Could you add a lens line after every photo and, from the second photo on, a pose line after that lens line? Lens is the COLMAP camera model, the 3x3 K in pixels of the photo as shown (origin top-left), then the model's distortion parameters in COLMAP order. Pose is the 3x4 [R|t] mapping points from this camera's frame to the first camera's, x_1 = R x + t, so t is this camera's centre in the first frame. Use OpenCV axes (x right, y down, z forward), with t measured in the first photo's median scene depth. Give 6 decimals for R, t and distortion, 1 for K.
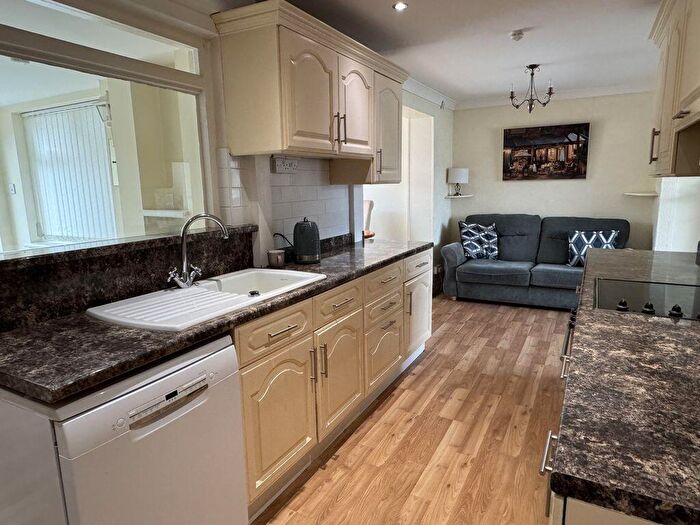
lens RADIAL K [[446.8, 0, 348.1], [0, 446.8, 263.6], [0, 0, 1]] dist [0.000727, 0.000028]
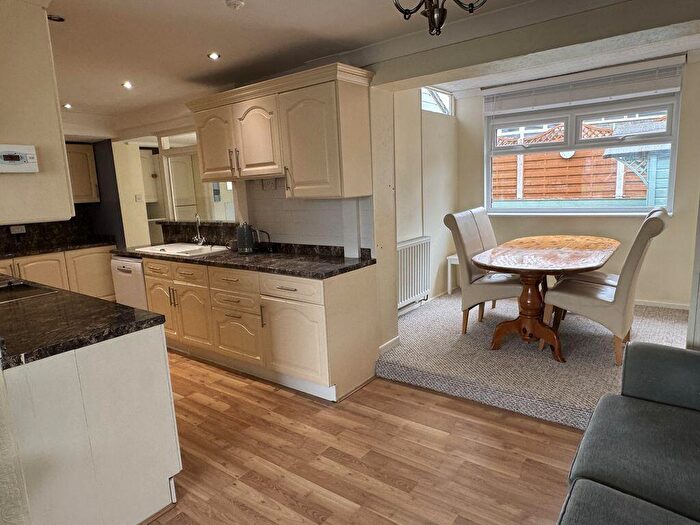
lens RADIAL K [[446.8, 0, 348.3], [0, 446.8, 265.1], [0, 0, 1]] dist [0.000727, 0.000028]
pose [[-0.151512, 0.197328, -0.968559, 0.641495], [-0.127328, 0.967811, 0.217093, -0.162673], [0.980220, 0.156217, -0.121510, 0.762987]]
